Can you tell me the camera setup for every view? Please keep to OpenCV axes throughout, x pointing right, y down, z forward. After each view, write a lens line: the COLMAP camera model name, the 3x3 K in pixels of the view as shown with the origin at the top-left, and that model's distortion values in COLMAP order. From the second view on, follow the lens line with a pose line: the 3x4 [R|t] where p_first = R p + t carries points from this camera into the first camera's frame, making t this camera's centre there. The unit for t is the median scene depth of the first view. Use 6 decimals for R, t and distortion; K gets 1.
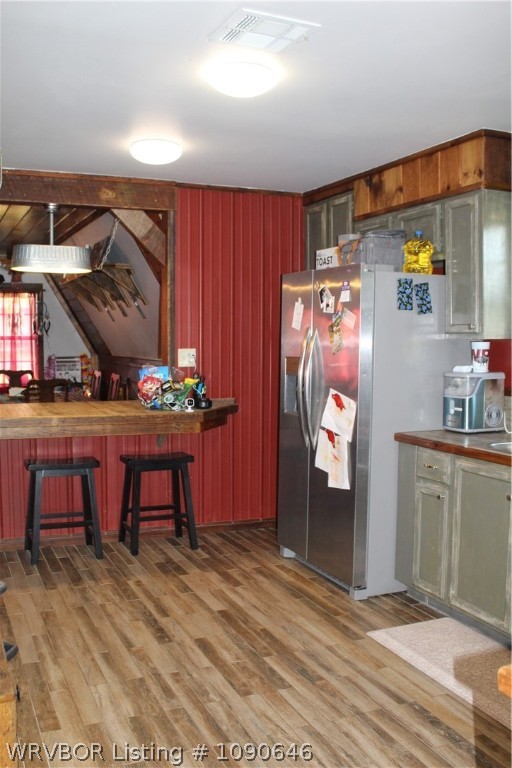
lens RADIAL K [[752.4, 0, 256.0], [0, 752.4, 384.0], [0, 0, 1]] dist [-0.135450, 0.135052]
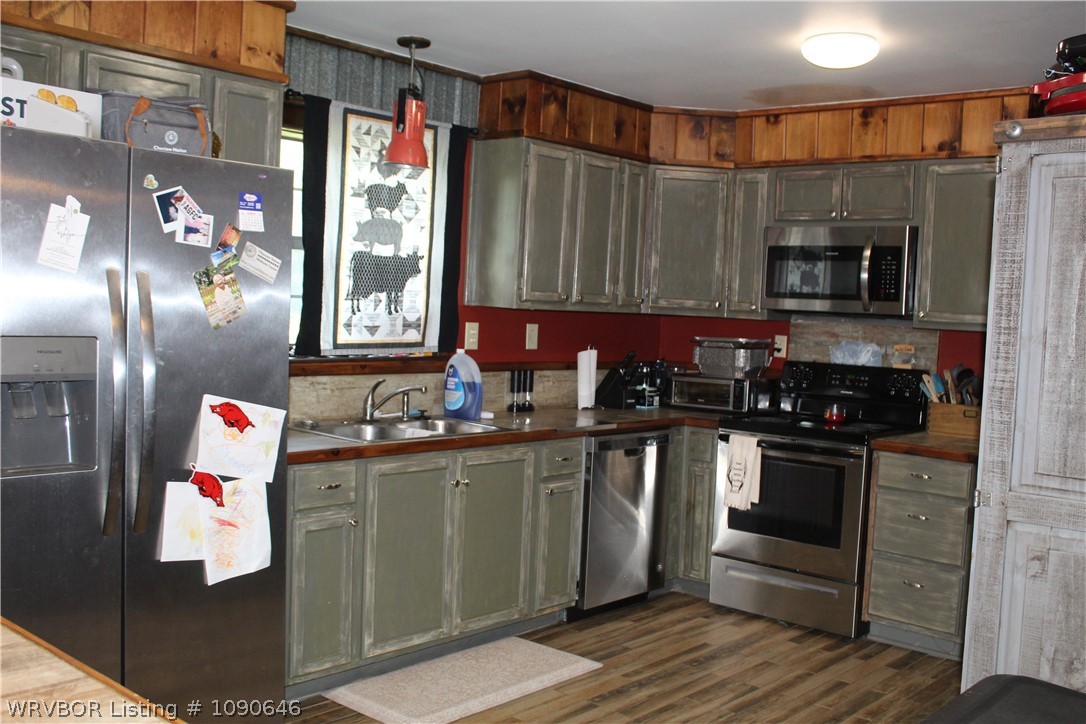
lens RADIAL K [[1064.0, 0, 543.0], [0, 1064.0, 362.0], [0, 0, 1]] dist [-0.135450, 0.135052]
pose [[-0.426699, -0.065795, 0.901997, -0.682418], [0.012135, 0.996844, 0.078454, -0.074003], [-0.904312, 0.044422, -0.424554, 1.165414]]
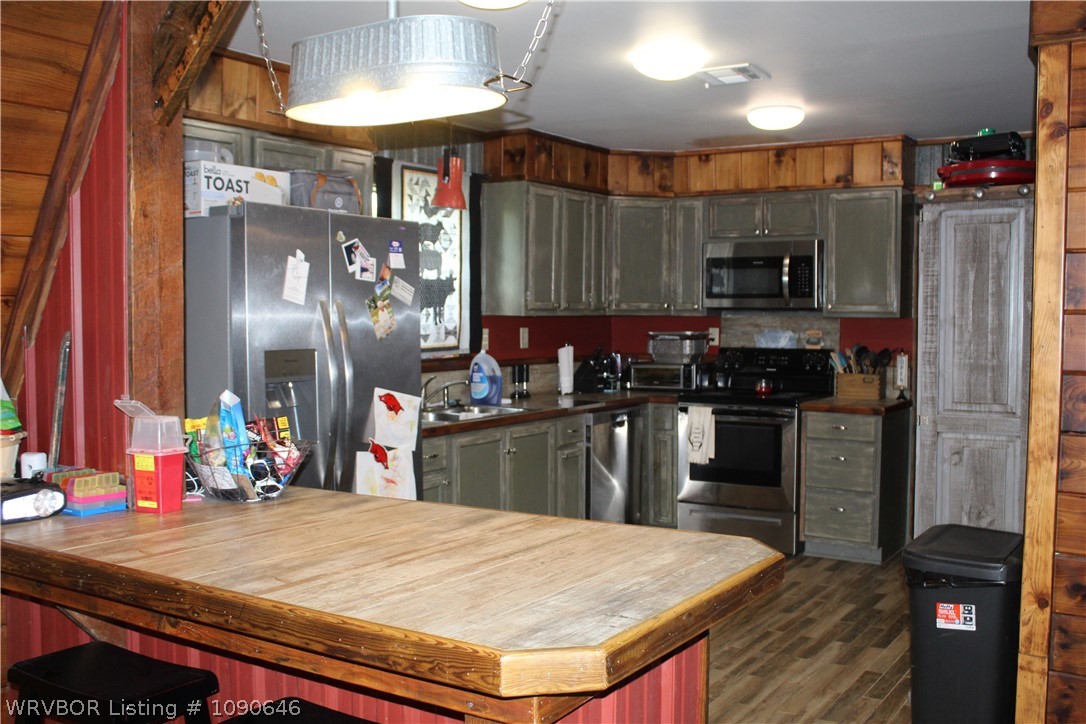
lens RADIAL K [[1064.0, 0, 543.0], [0, 1064.0, 362.0], [0, 0, 1]] dist [-0.135450, 0.135052]
pose [[-0.556360, -0.039917, 0.829982, -0.867018], [0.050226, 0.995404, 0.081541, -0.097848], [-0.829422, 0.087052, -0.551798, 1.509245]]
